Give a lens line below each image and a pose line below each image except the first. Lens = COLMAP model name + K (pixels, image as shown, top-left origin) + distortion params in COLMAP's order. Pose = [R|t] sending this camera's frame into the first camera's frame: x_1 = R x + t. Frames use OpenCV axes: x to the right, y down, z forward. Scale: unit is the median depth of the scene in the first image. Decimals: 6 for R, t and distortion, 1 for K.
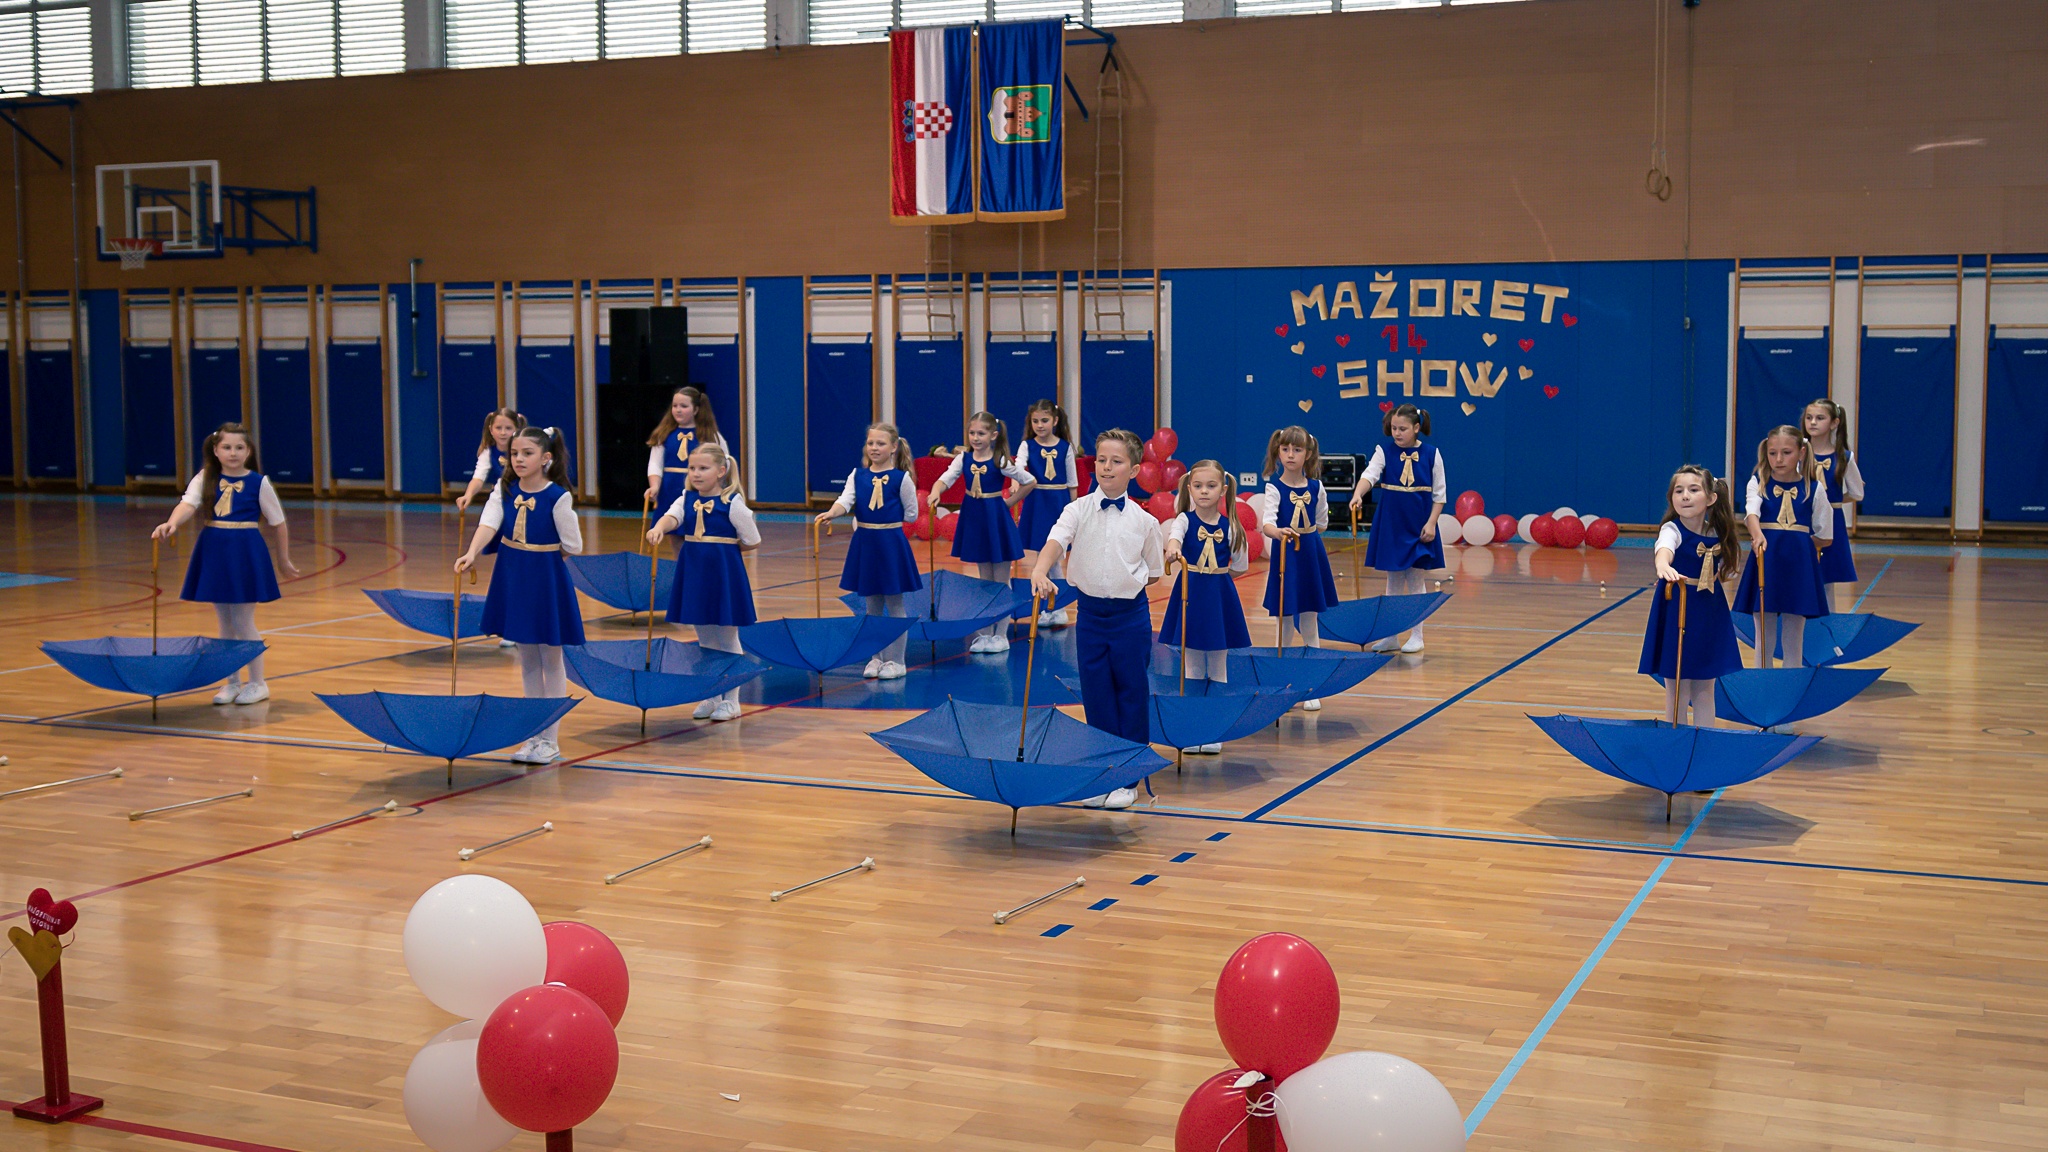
lens RADIAL K [[2250.8, 0, 1109.0], [0, 2250.8, 542.5], [0, 0, 1]] dist [0.002700, 0.000000]
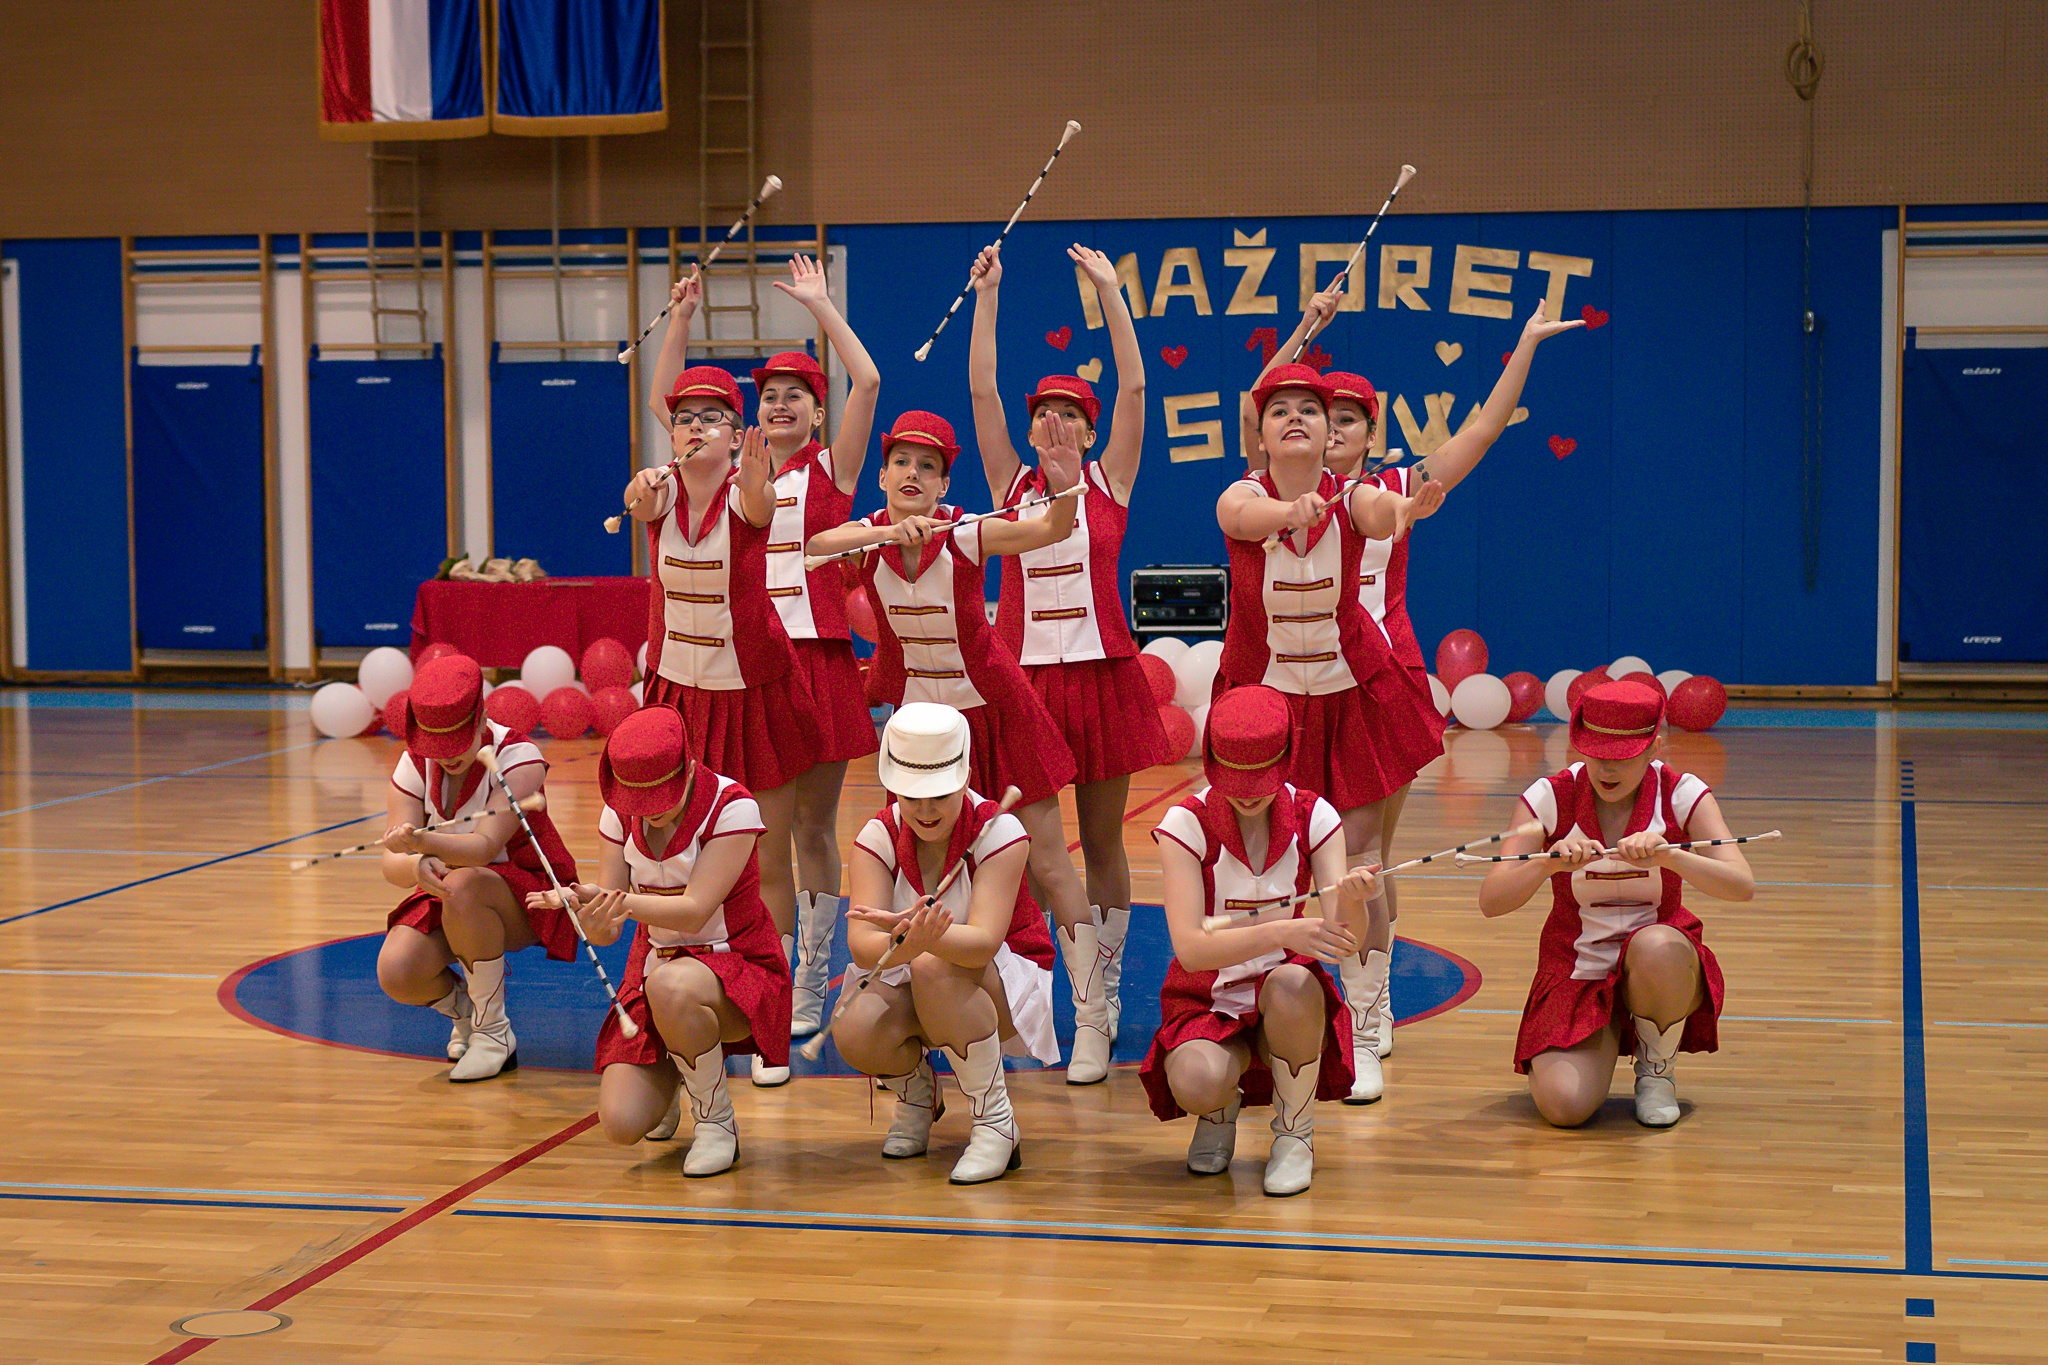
lens RADIAL K [[4081.9, 0, 945.2], [0, 4081.9, 792.7], [0, 0, 1]] dist [0.015112, 0.000000]
pose [[0.987194, -0.021548, 0.158063, -0.107932], [0.018806, 0.999646, 0.018828, -0.003878], [-0.158413, -0.015614, 0.987249, 0.033486]]
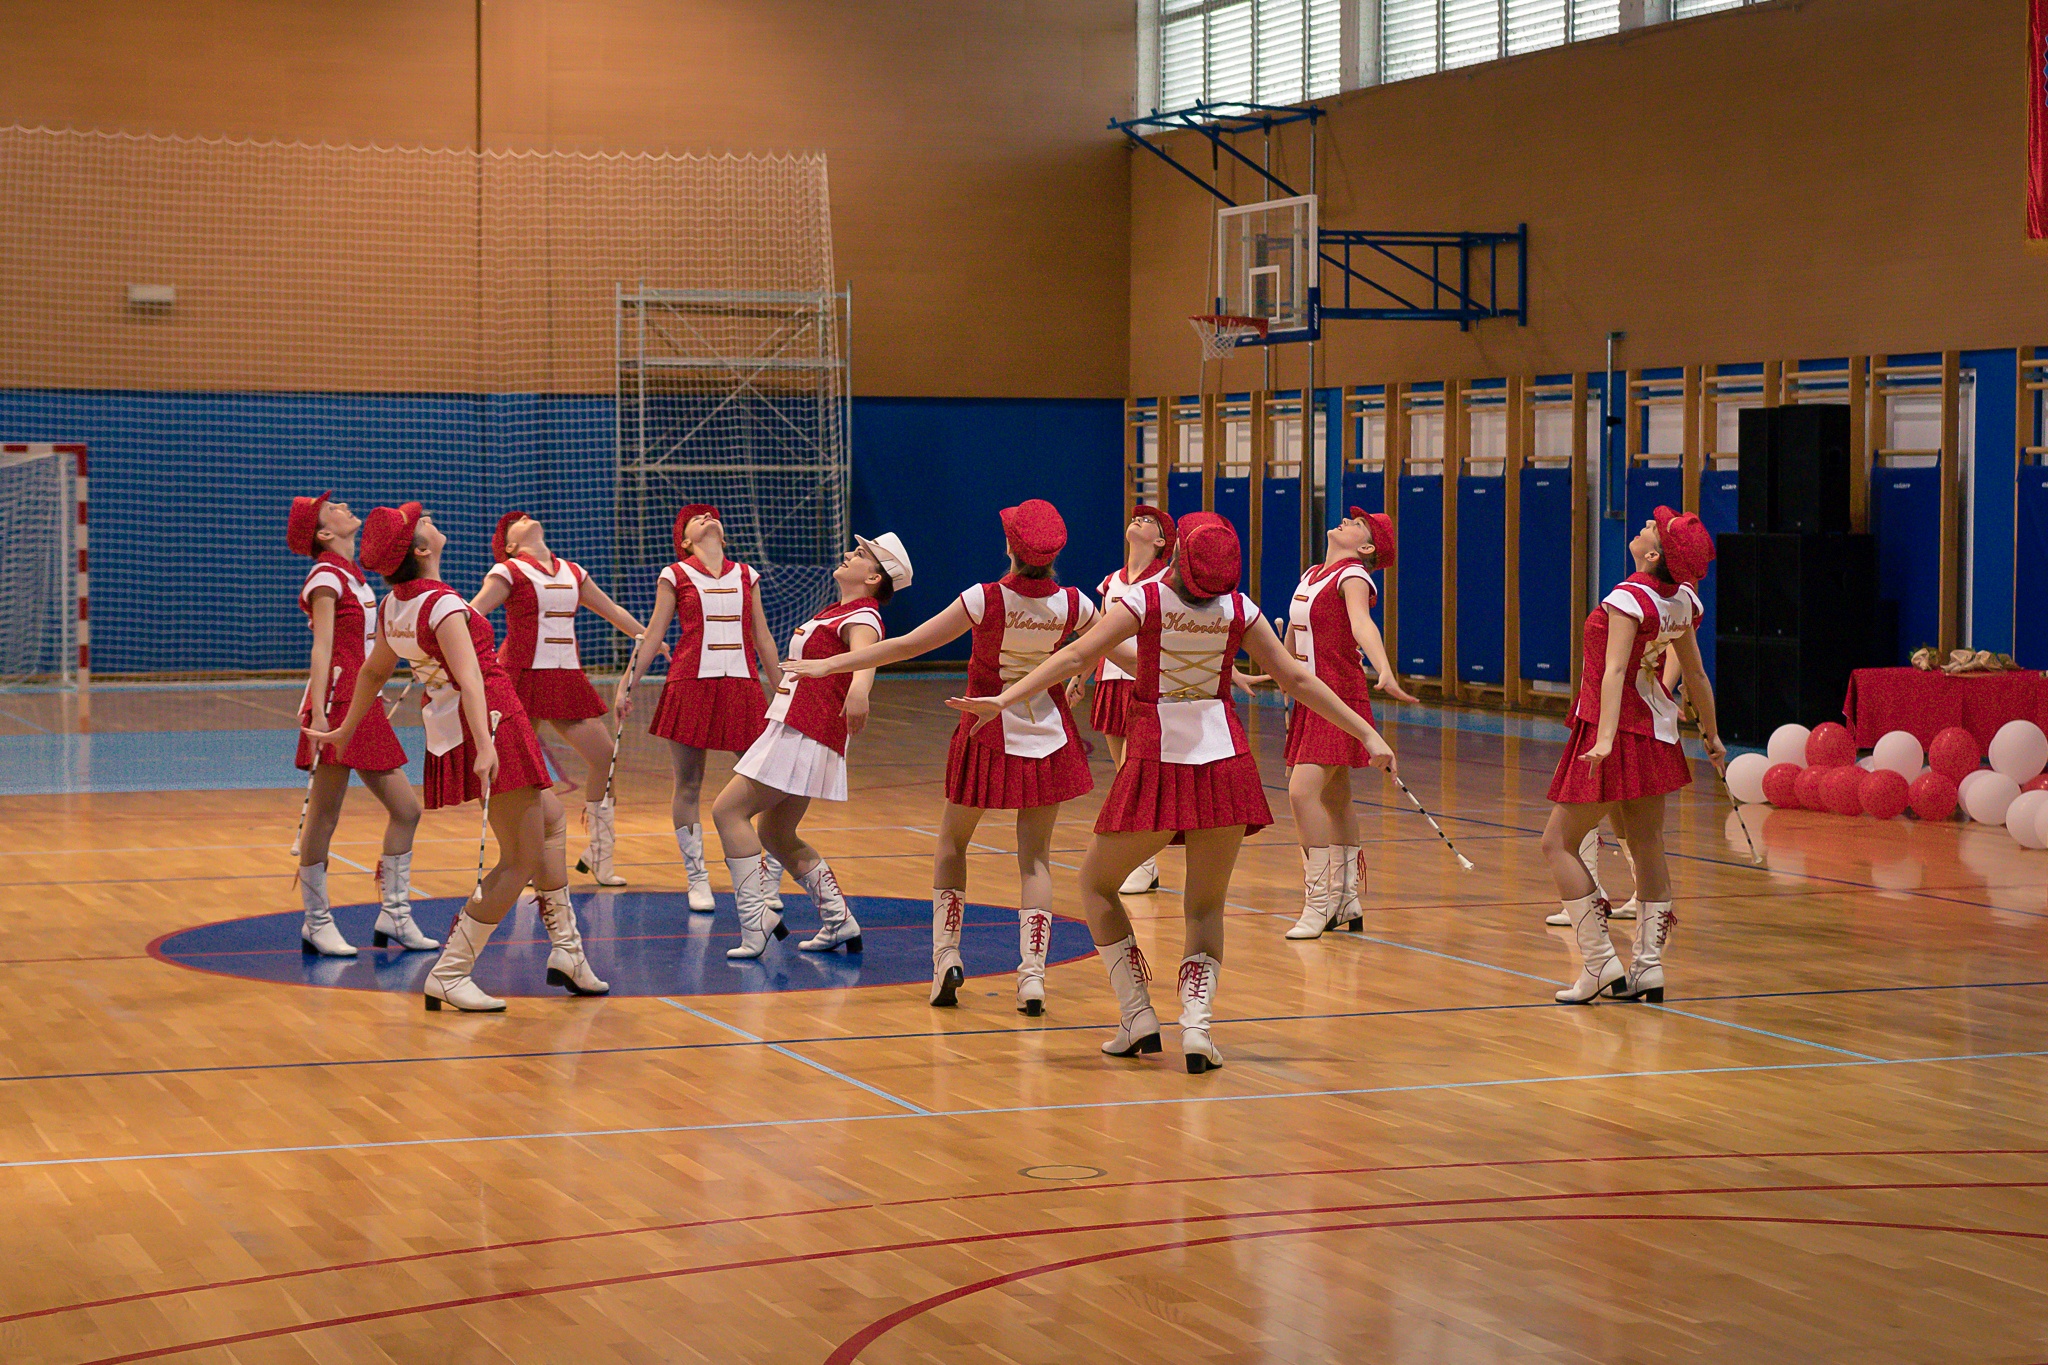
lens RADIAL K [[4137.3, 0, 1022.9], [0, 4137.3, 684.4], [0, 0, 1]] dist [0.089588, 0.000000]
pose [[0.681155, 0.035727, -0.731267, 0.501192], [-0.058730, 0.998256, -0.005934, -0.013821], [0.729780, 0.046989, 0.682065, 0.115900]]
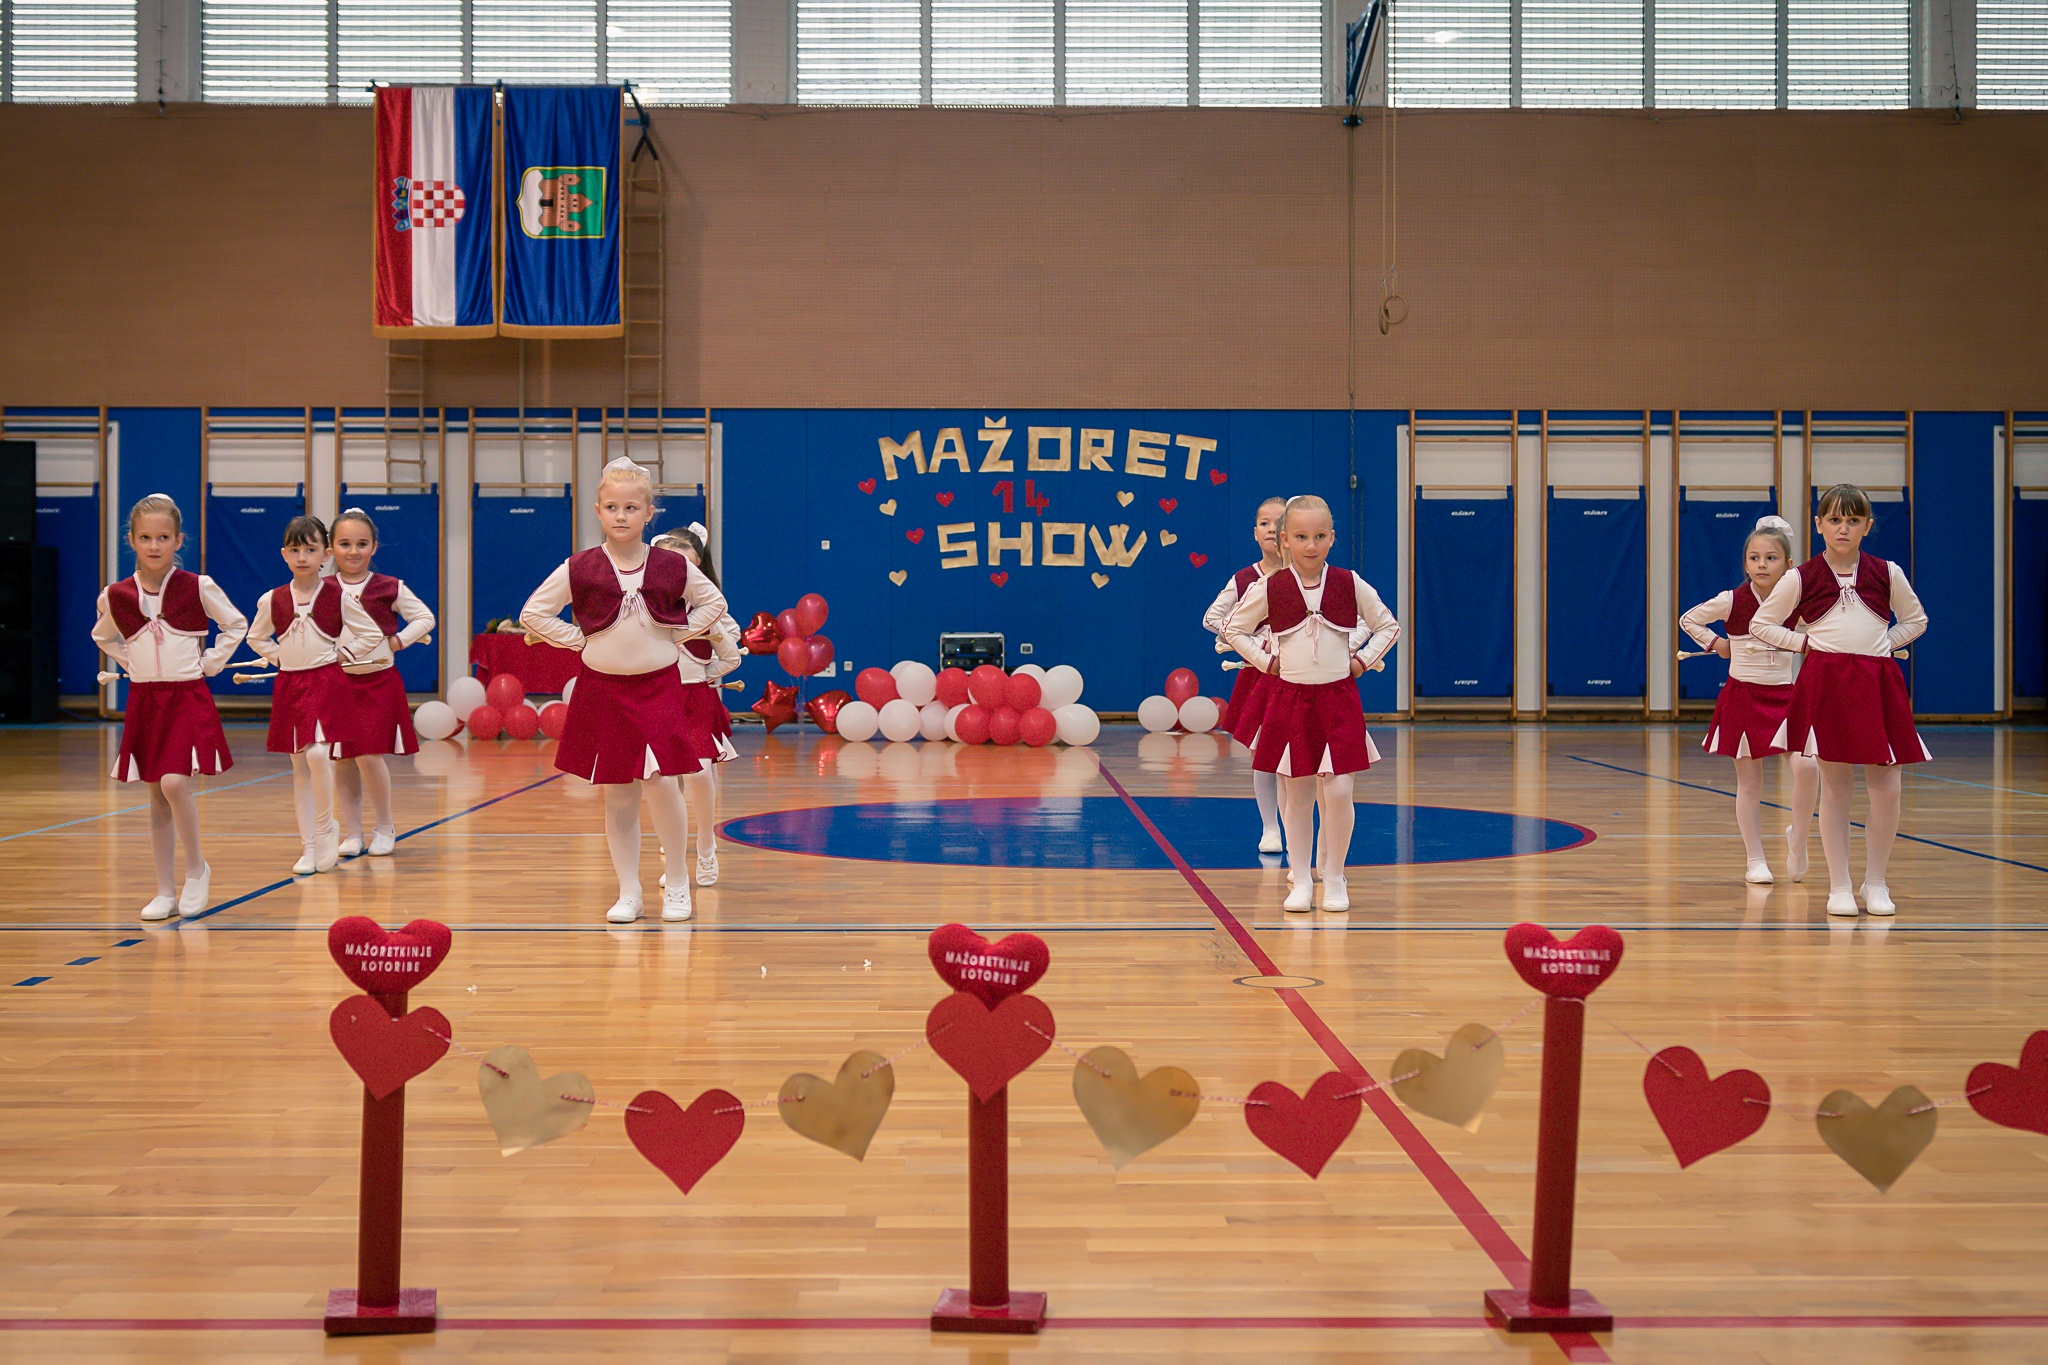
lens RADIAL K [[2587.8, 0, 1005.7], [0, 2587.8, 637.6], [0, 0, 1]] dist [0.002103, 0.000000]
pose [[0.921312, -0.000149, 0.388824, -0.242780], [0.027847, 0.997457, -0.065600, 0.023882], [-0.387826, 0.071266, 0.918974, 0.120827]]
